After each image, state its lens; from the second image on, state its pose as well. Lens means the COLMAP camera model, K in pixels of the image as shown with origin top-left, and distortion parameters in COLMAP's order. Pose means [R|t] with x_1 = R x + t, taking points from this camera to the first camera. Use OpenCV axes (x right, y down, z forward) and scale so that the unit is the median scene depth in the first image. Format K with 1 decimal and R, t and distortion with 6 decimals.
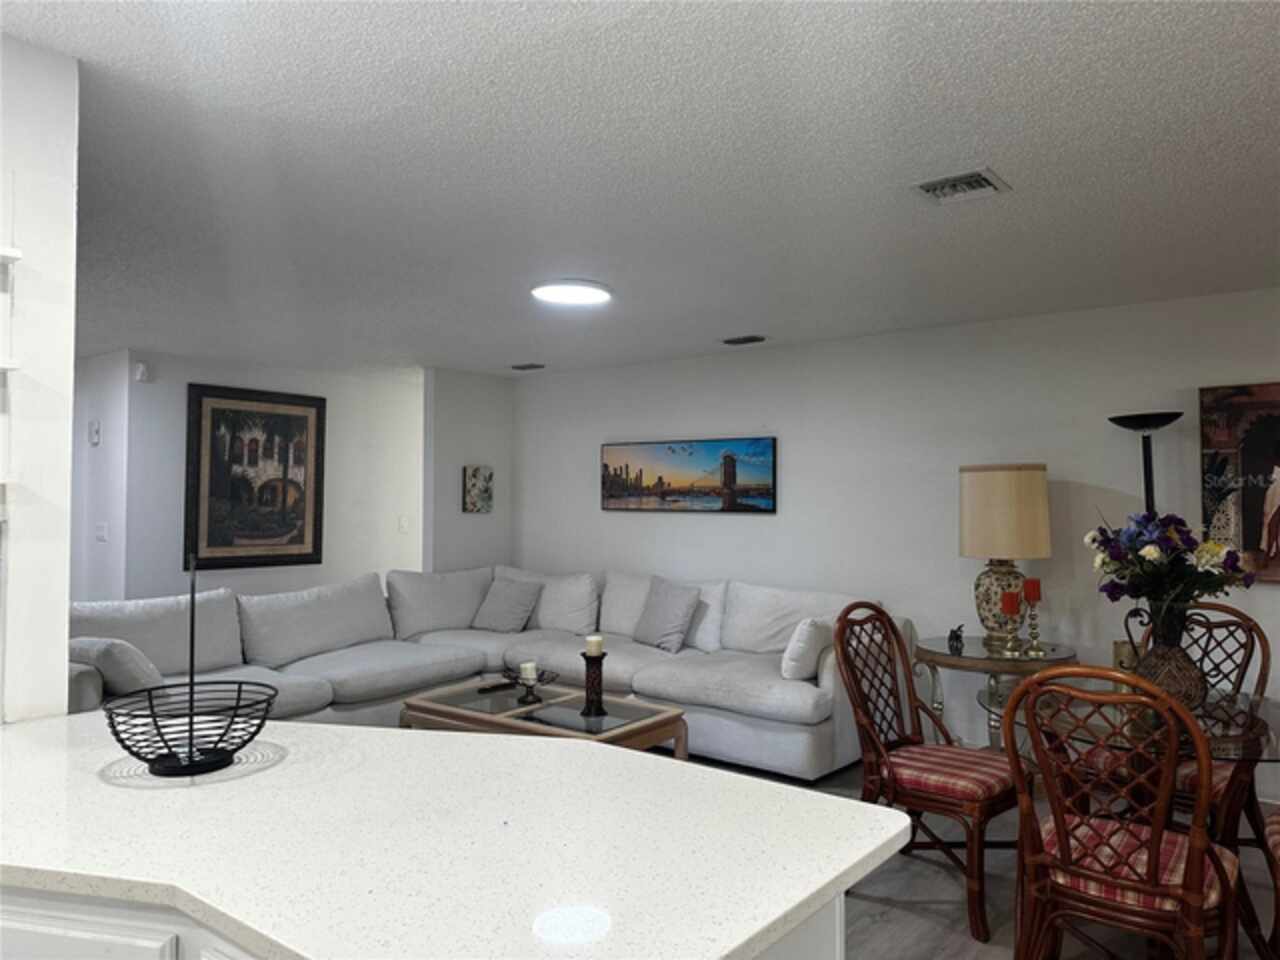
lens RADIAL K [[897.7, 0, 640.3], [0, 897.7, 481.0], [0, 0, 1]] dist [-0.001218, -0.001930]
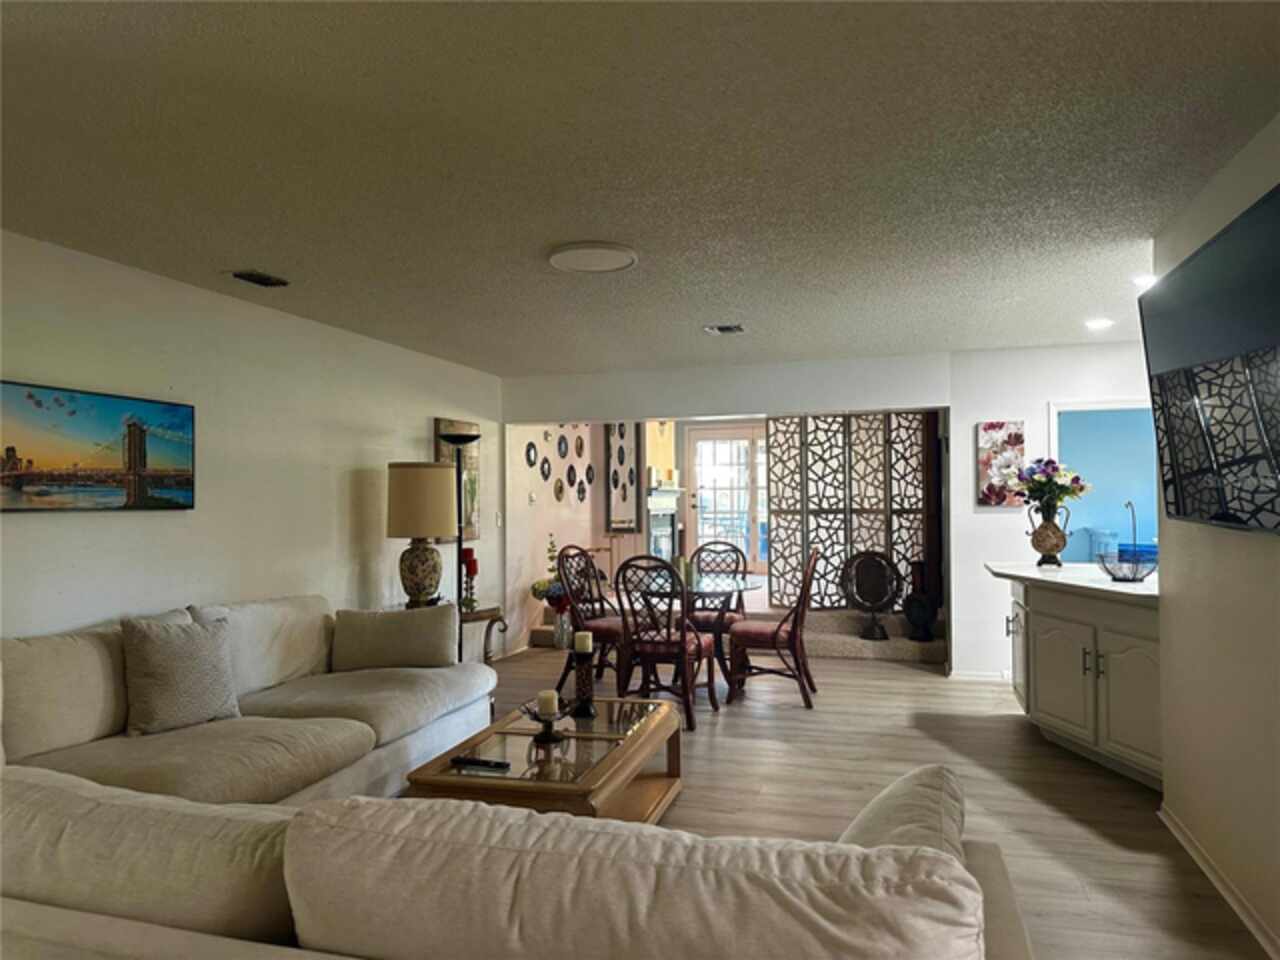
lens RADIAL K [[897.7, 0, 639.7], [0, 897.7, 480.9], [0, 0, 1]] dist [-0.001218, -0.001930]
pose [[-0.382285, 0.012335, 0.923962, -0.641961], [-0.018550, 0.999607, -0.021020, 0.020203], [-0.923858, -0.025175, -0.381906, 0.908916]]
